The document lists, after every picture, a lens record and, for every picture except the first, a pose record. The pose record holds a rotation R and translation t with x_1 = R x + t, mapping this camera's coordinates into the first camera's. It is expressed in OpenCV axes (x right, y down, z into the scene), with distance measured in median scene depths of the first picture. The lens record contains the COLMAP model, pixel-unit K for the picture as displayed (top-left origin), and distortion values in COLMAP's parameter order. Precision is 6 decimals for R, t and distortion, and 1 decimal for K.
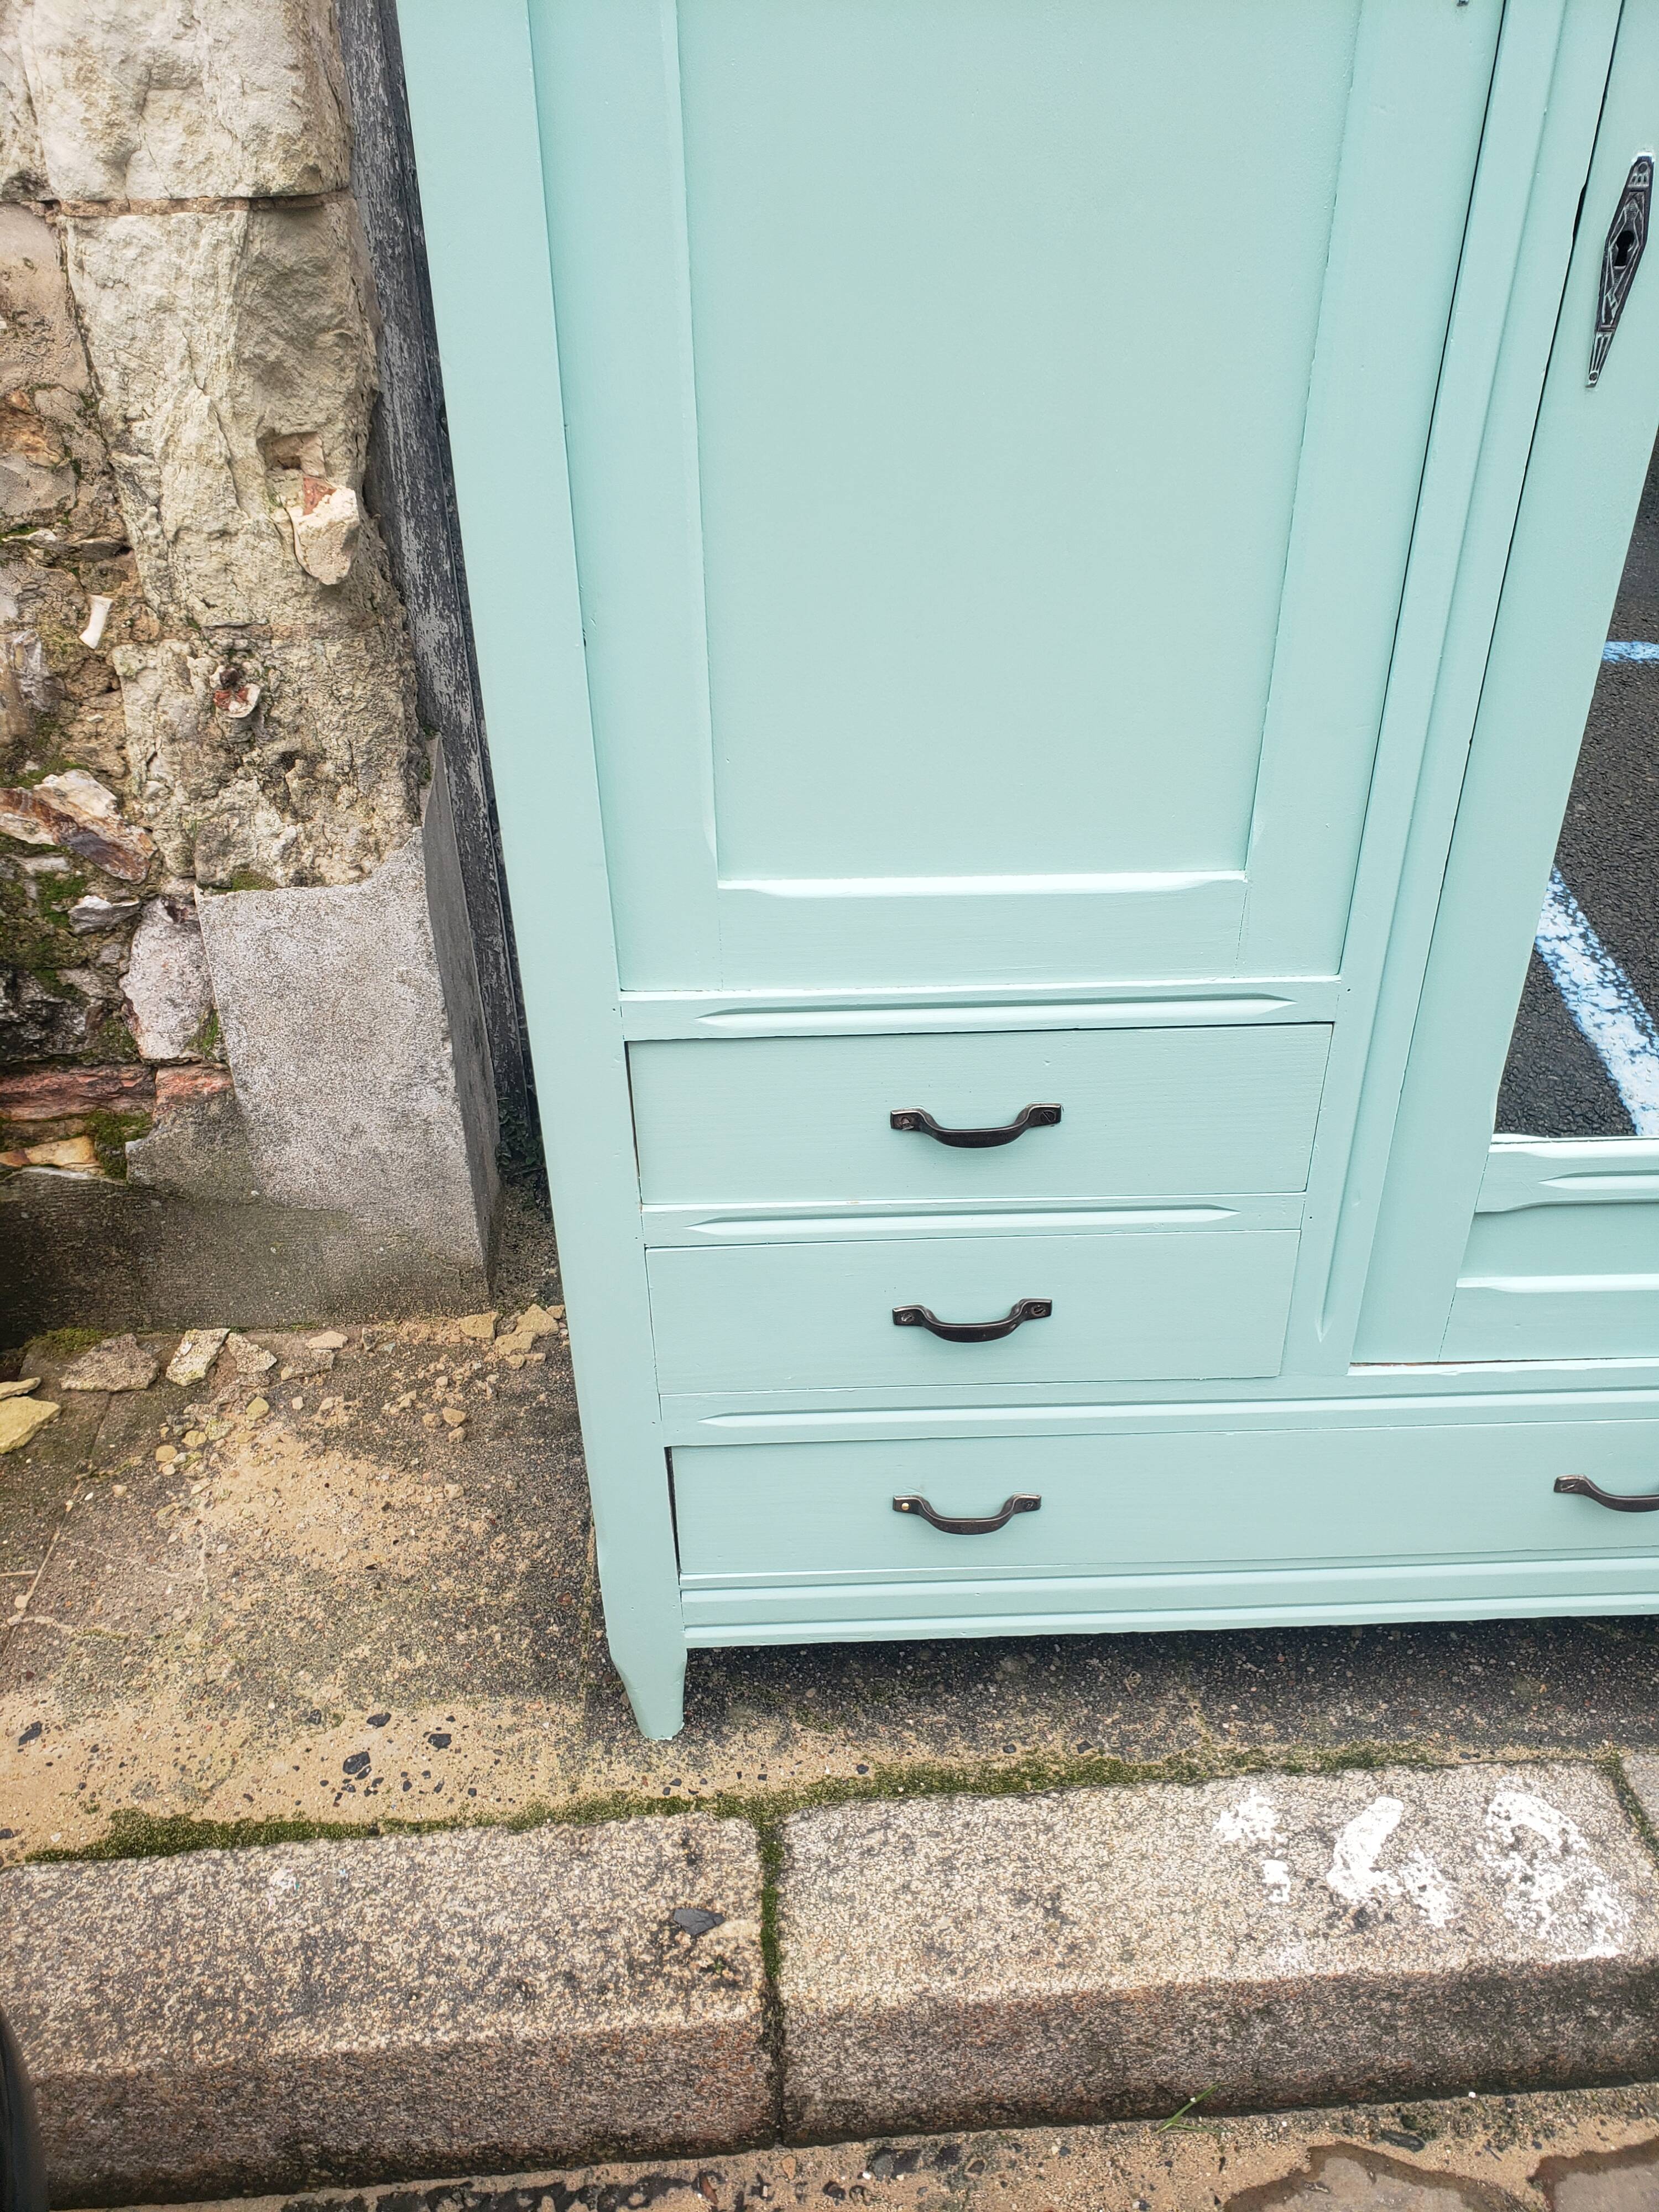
lens RADIAL K [[1730.1, 0, 826.4], [0, 1730.1, 1085.1], [0, 0, 1]] dist [0.010888, 0.016256]
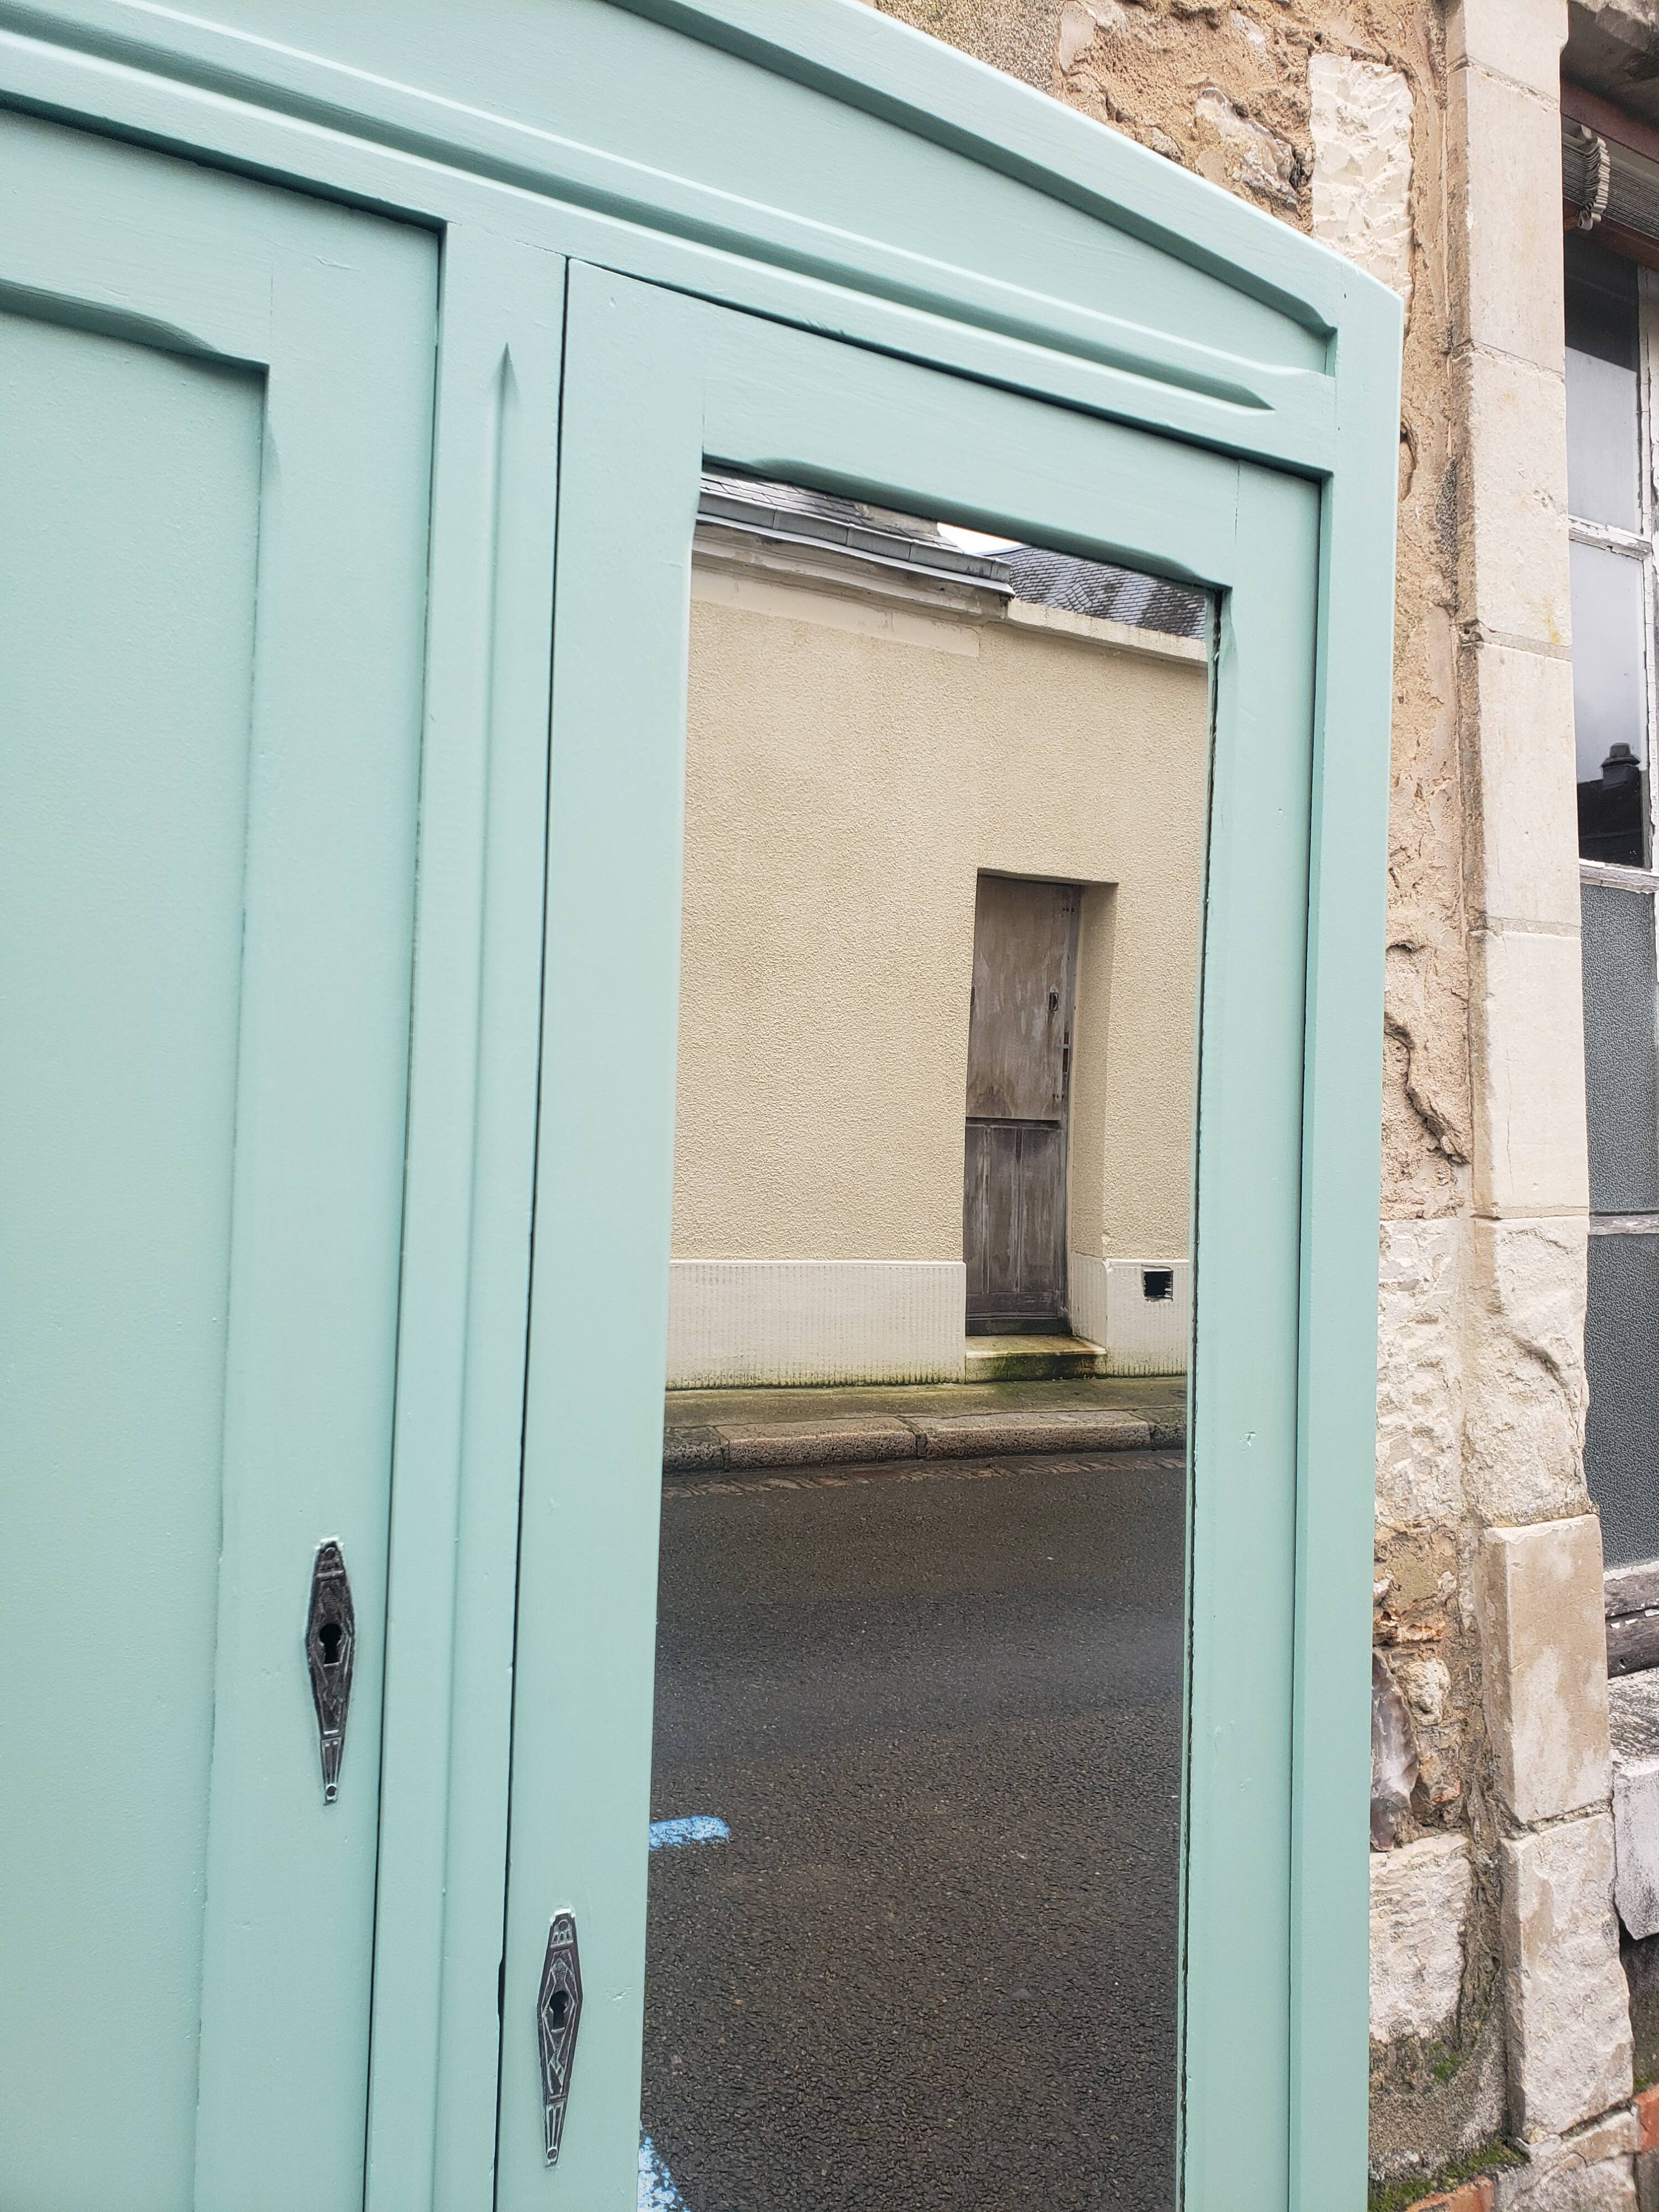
lens RADIAL K [[1713.3, 0, 816.4], [0, 1713.3, 1090.8], [0, 0, 1]] dist [0.006184, 0.027474]
pose [[0.880735, 0.044552, 0.471509, 0.091717], [0.221794, 0.840850, -0.493739, -0.252575], [-0.418466, 0.539431, 0.730685, 0.053499]]
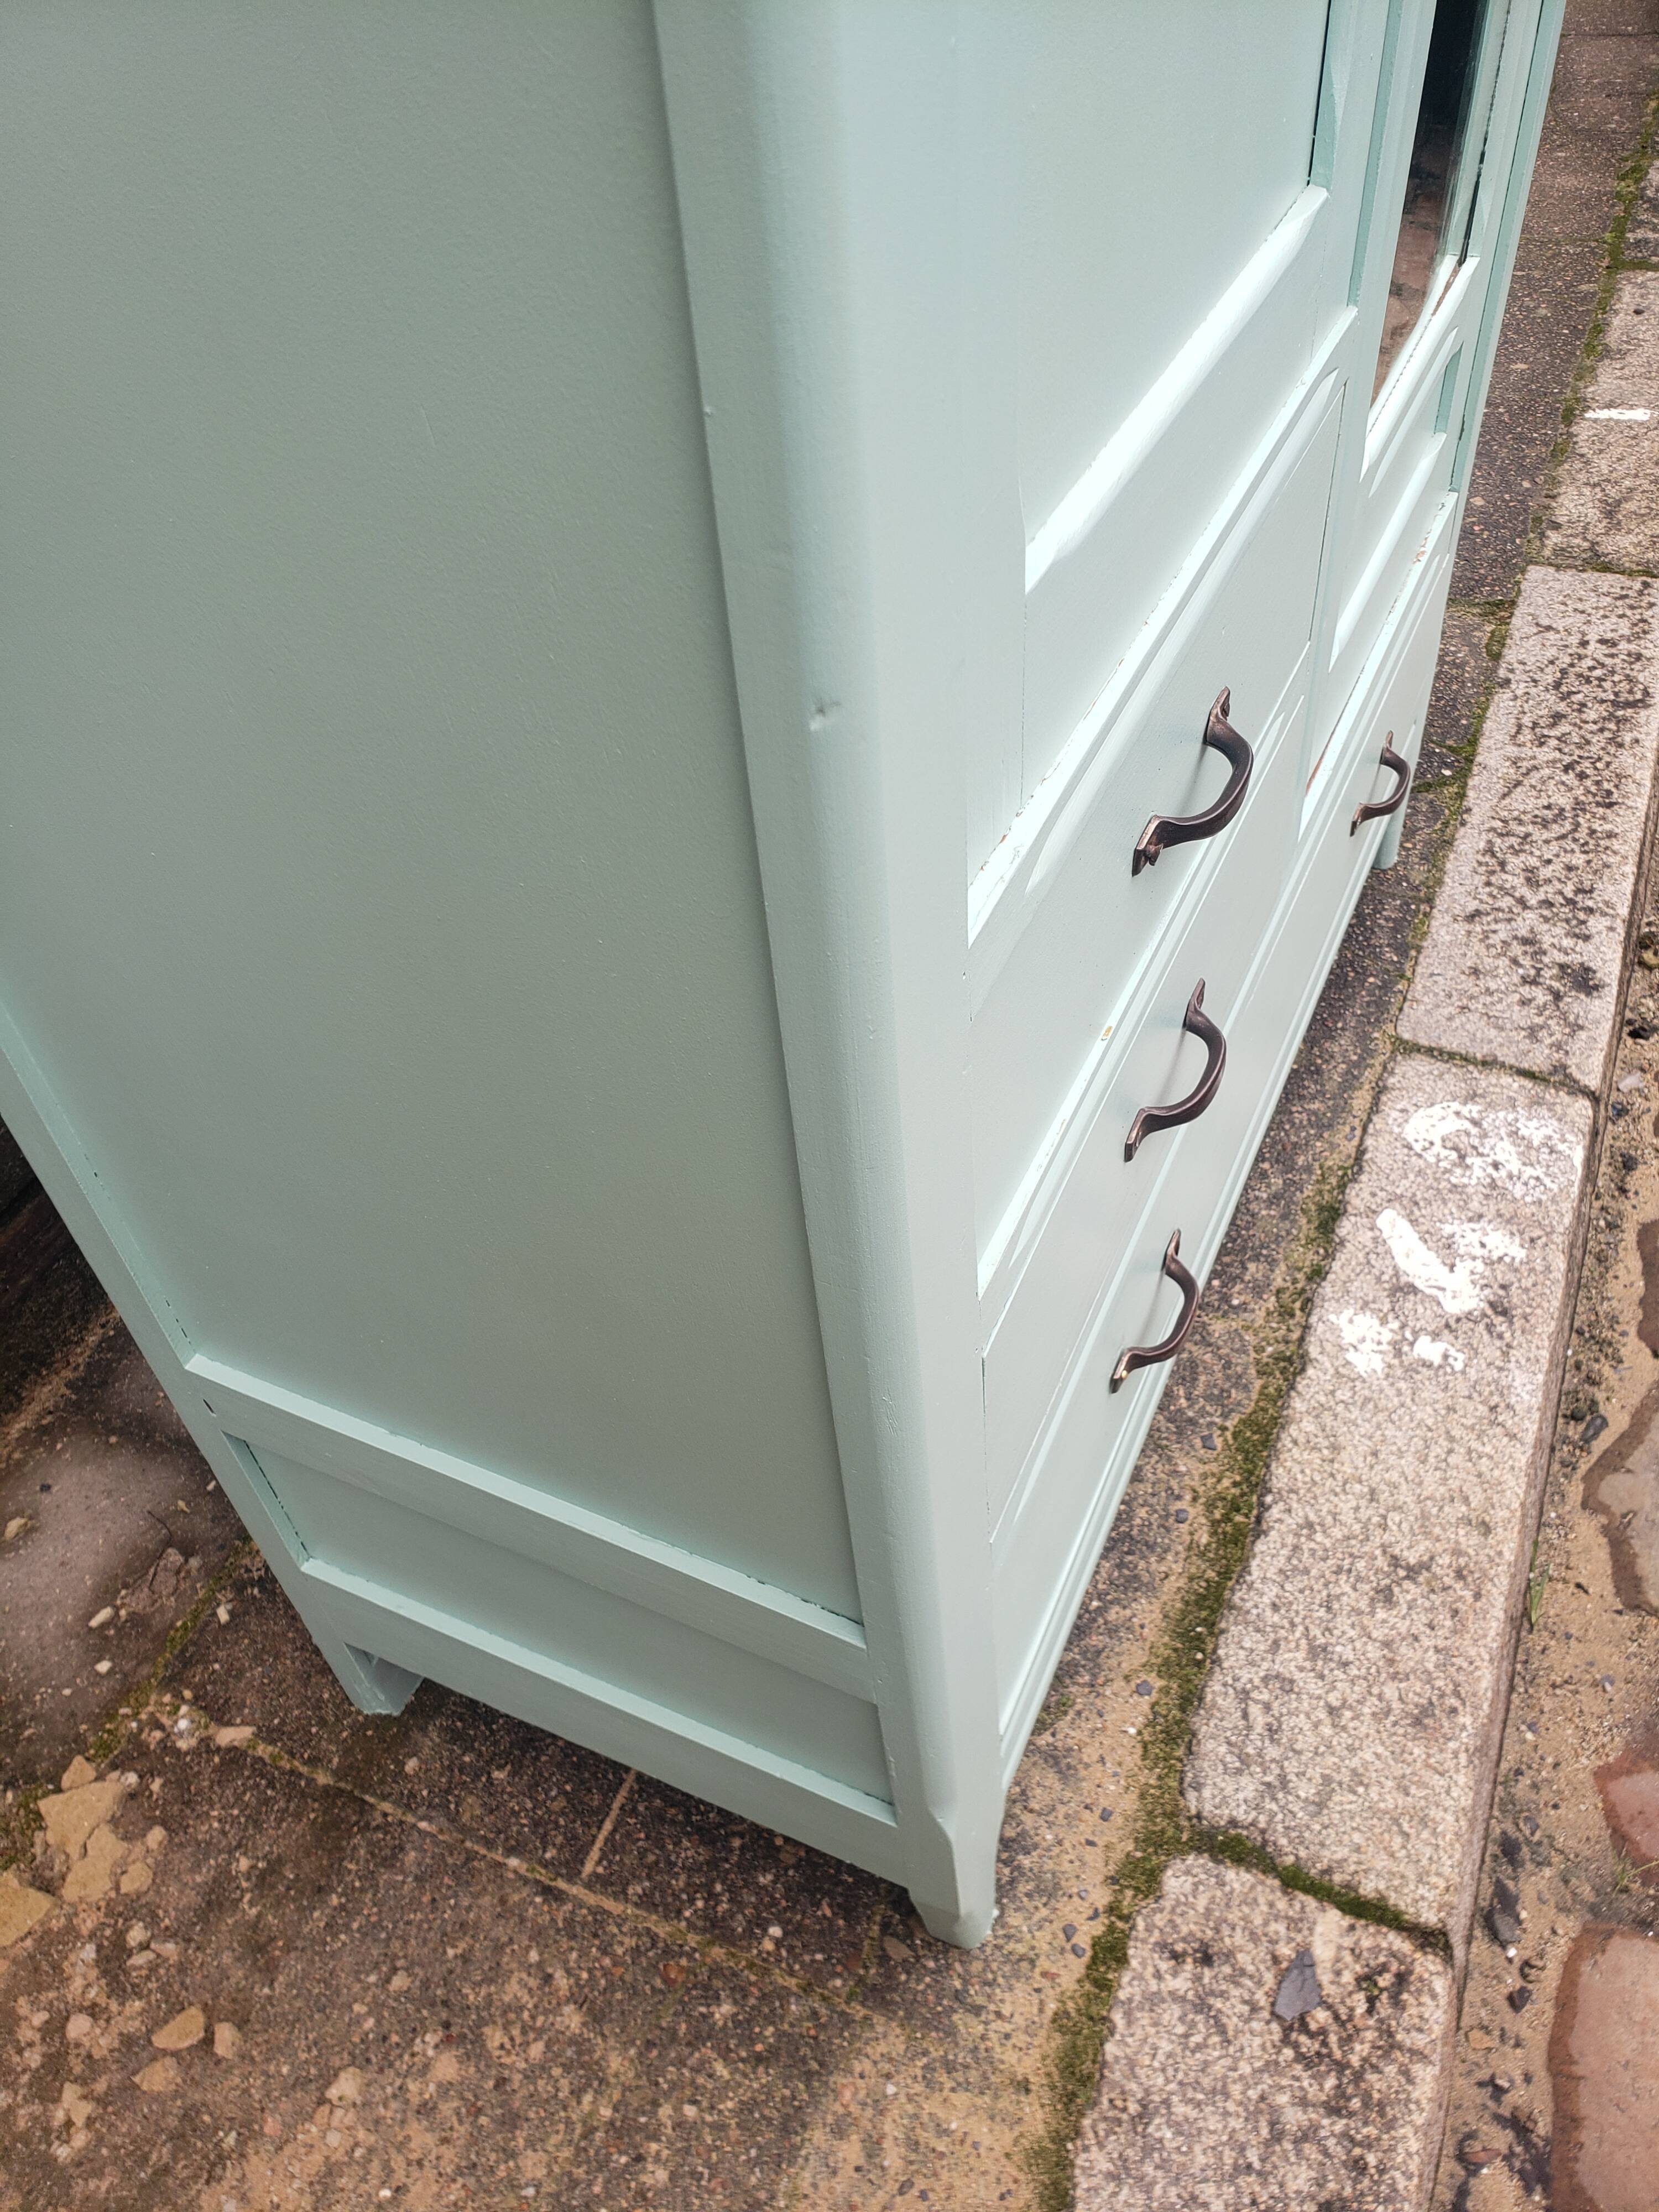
lens RADIAL K [[1730.1, 0, 830.4], [0, 1730.1, 1091.9], [0, 0, 1]] dist [0.010888, 0.016256]
pose [[0.452098, -0.651086, 0.609667, -0.331476], [0.537723, 0.744284, 0.396101, -0.167126], [-0.711661, 0.148755, 0.686593, 0.547406]]
